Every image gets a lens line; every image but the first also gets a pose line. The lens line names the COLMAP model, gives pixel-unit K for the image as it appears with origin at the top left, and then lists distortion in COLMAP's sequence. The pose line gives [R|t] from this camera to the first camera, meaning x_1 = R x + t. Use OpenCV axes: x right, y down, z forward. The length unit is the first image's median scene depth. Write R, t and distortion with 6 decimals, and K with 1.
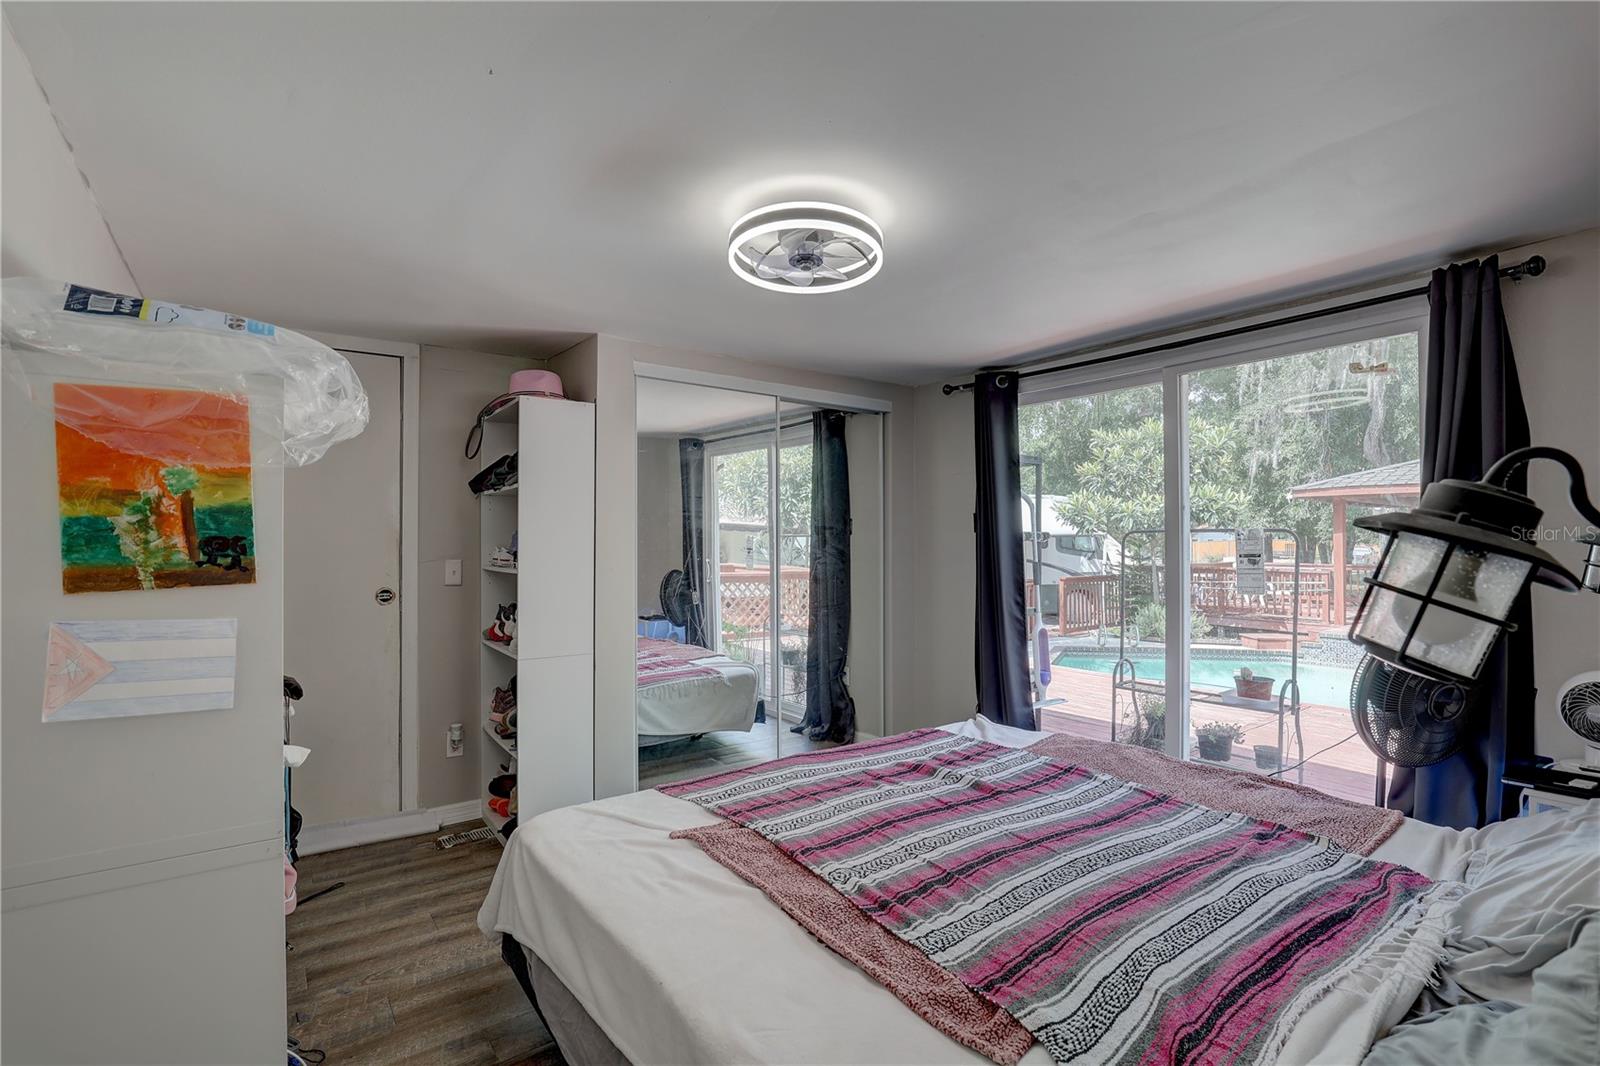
lens RADIAL K [[730.2, 0, 807.3], [0, 730.2, 538.8], [0, 0, 1]] dist [-0.037498, 0.006998]
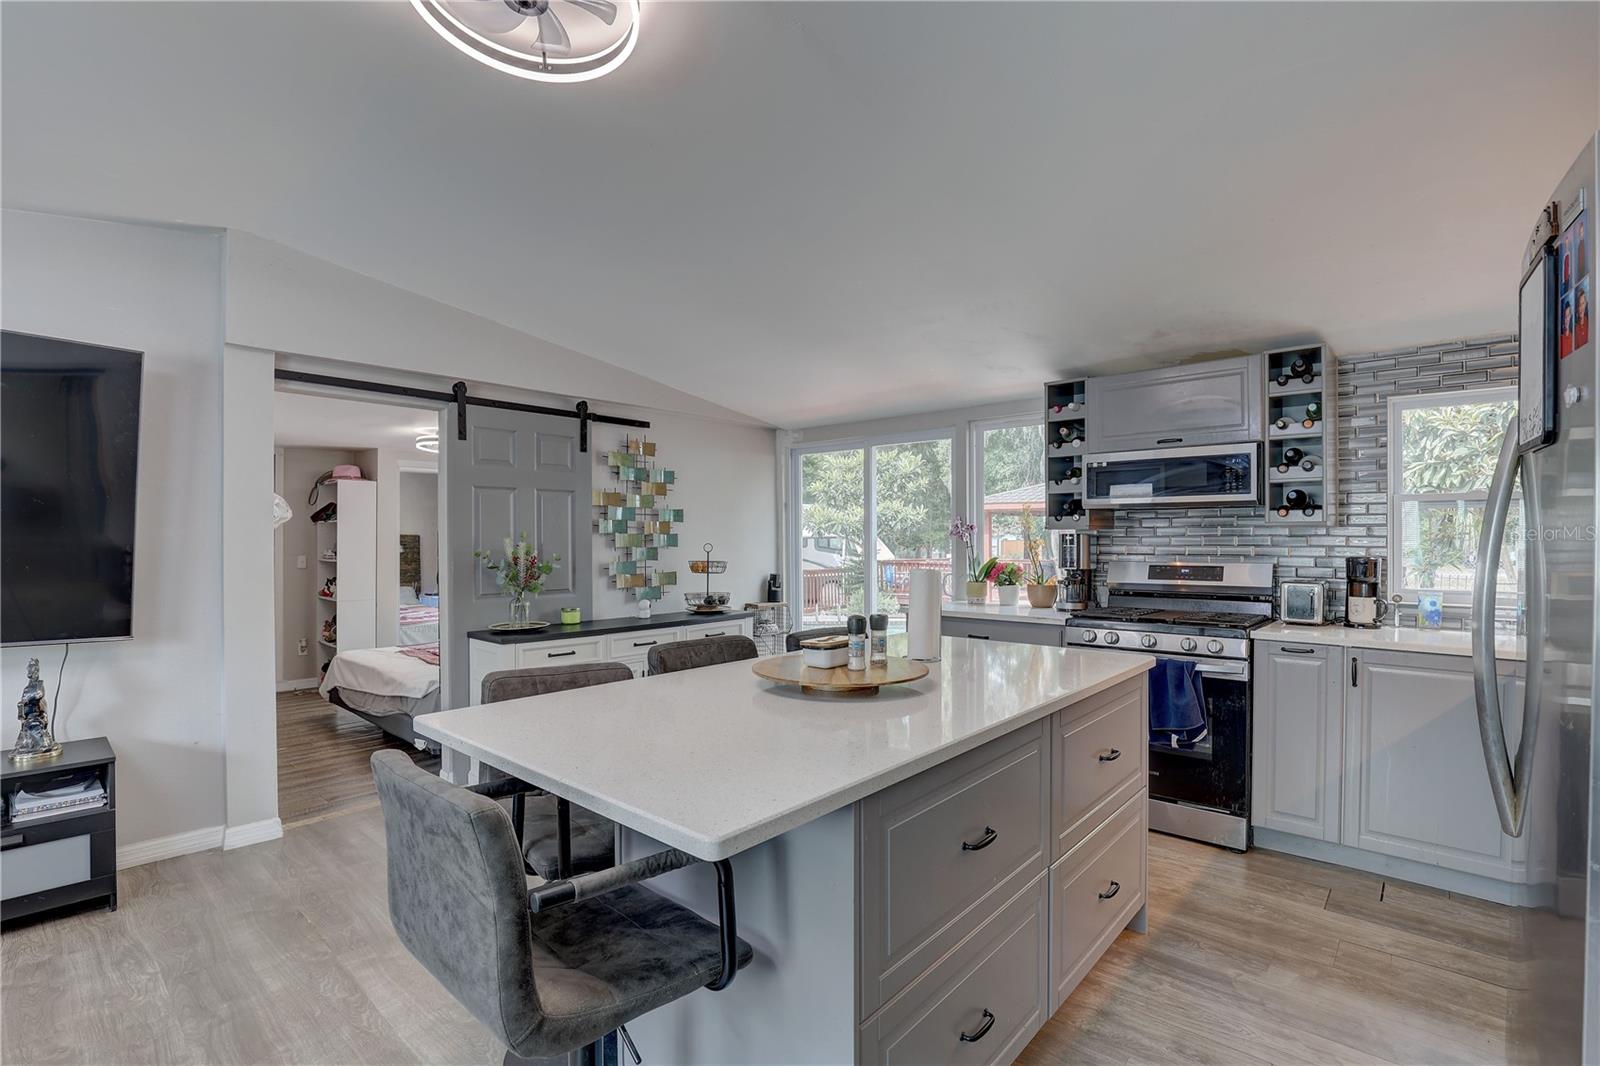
lens RADIAL K [[730.2, 0, 807.3], [0, 730.2, 538.8], [0, 0, 1]] dist [-0.037498, 0.006998]
pose [[0.981180, 0.000748, 0.193093, 0.494400], [-0.001251, 0.999996, 0.002487, -0.023316], [-0.193090, -0.002682, 0.981177, -1.207880]]
